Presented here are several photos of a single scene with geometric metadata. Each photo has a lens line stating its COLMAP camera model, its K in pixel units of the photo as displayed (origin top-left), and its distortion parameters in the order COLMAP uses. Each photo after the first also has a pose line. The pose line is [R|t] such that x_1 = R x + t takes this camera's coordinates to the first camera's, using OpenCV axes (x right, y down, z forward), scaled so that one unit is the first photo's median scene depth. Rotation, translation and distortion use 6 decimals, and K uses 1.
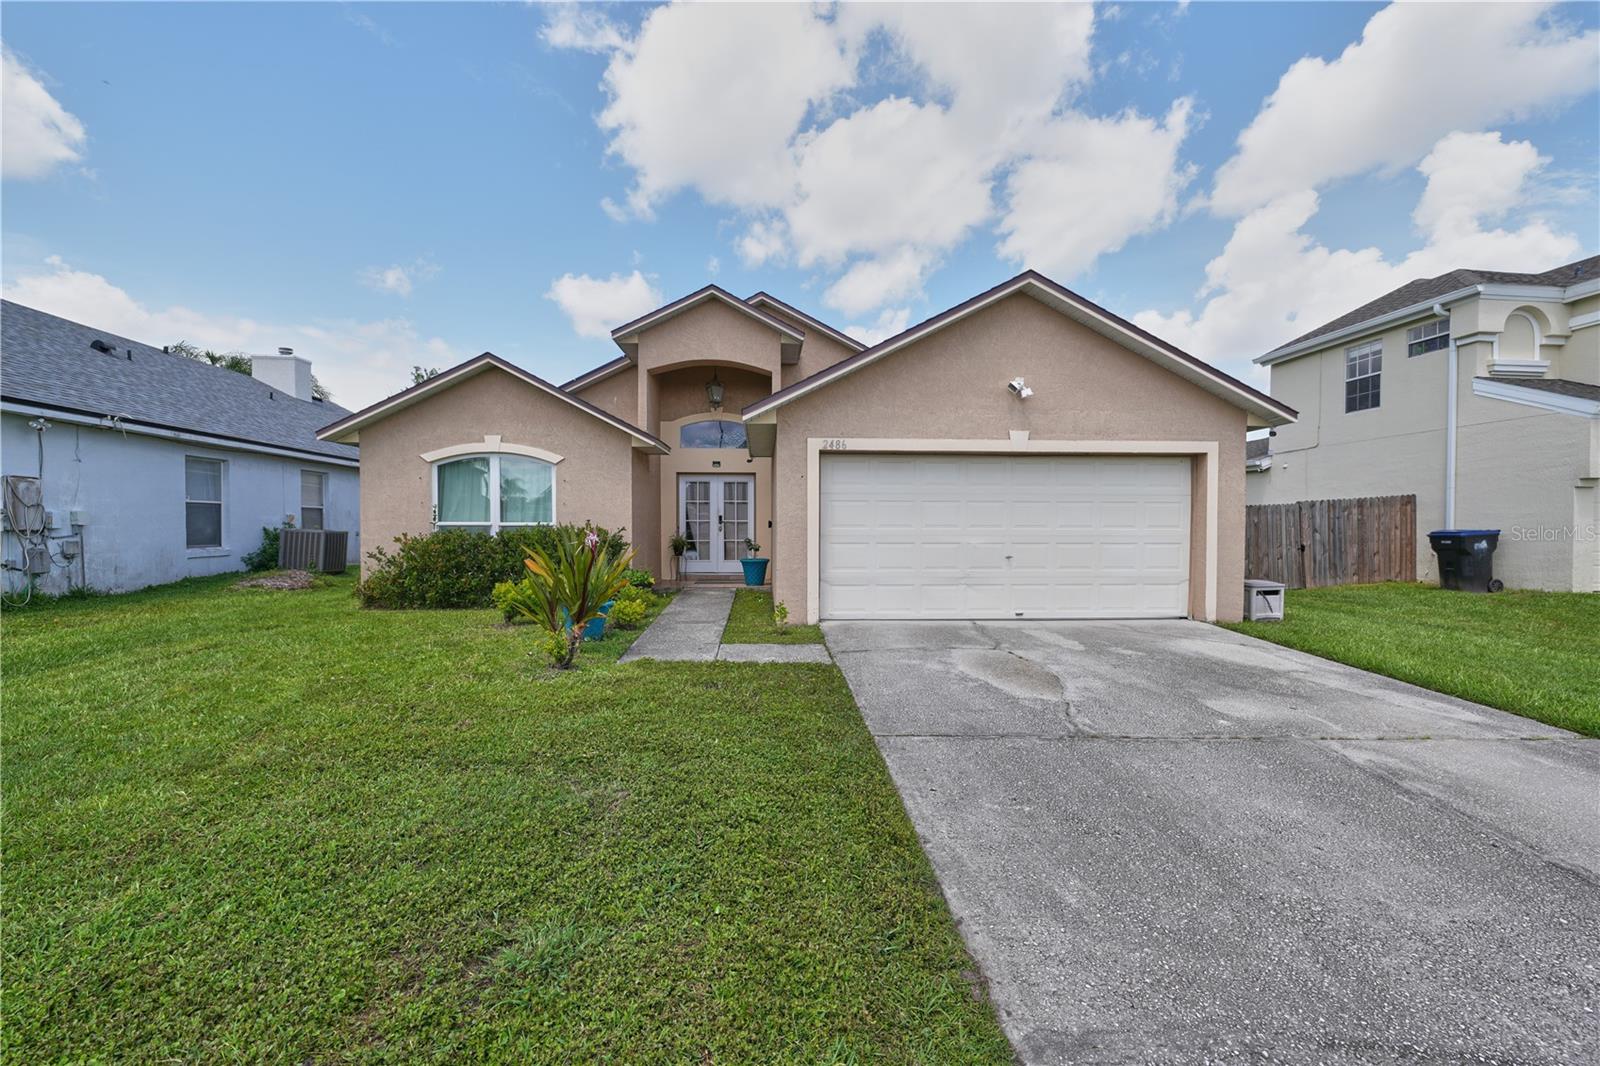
lens RADIAL K [[635.2, 0, 798.9], [0, 635.2, 535.1], [0, 0, 1]] dist [0.012568, -0.005524]
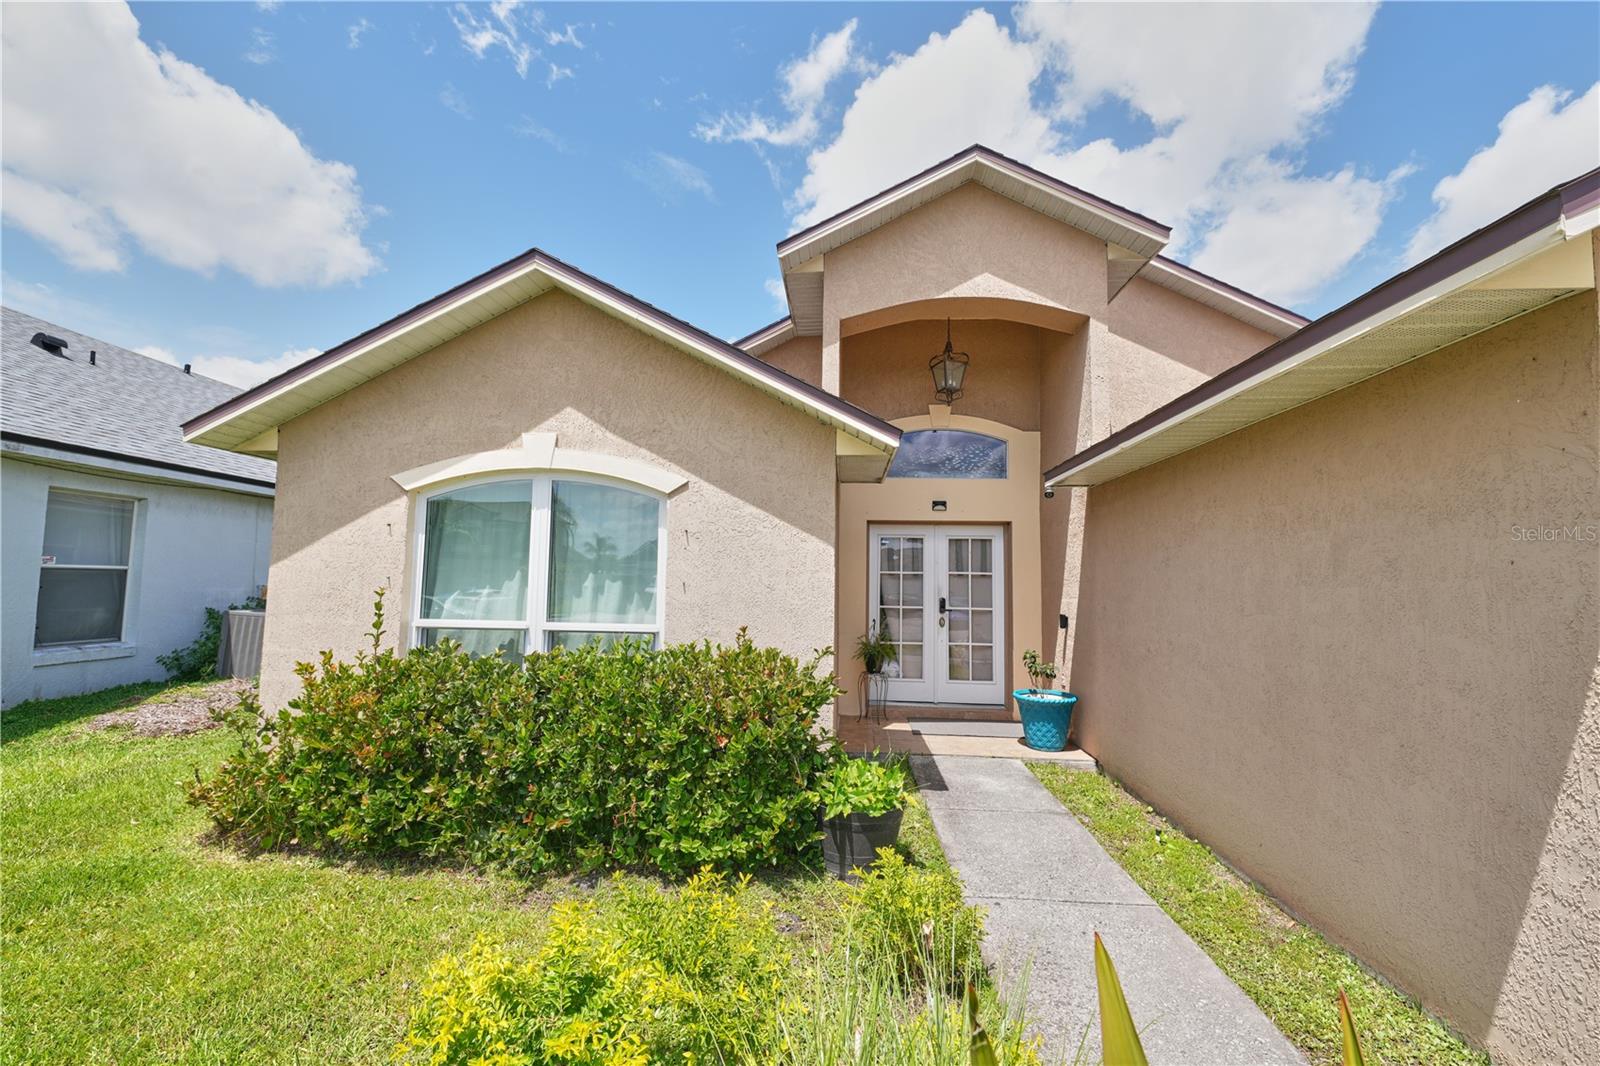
lens RADIAL K [[640.0, 0, 799.5], [0, 640.0, 536.5], [0, 0, 1]] dist [0.015290, -0.009682]
pose [[0.991577, 0.005284, -0.129410, -0.224005], [-0.016738, 0.996017, -0.087578, -0.042800], [0.128432, 0.089006, 0.987716, 0.547639]]
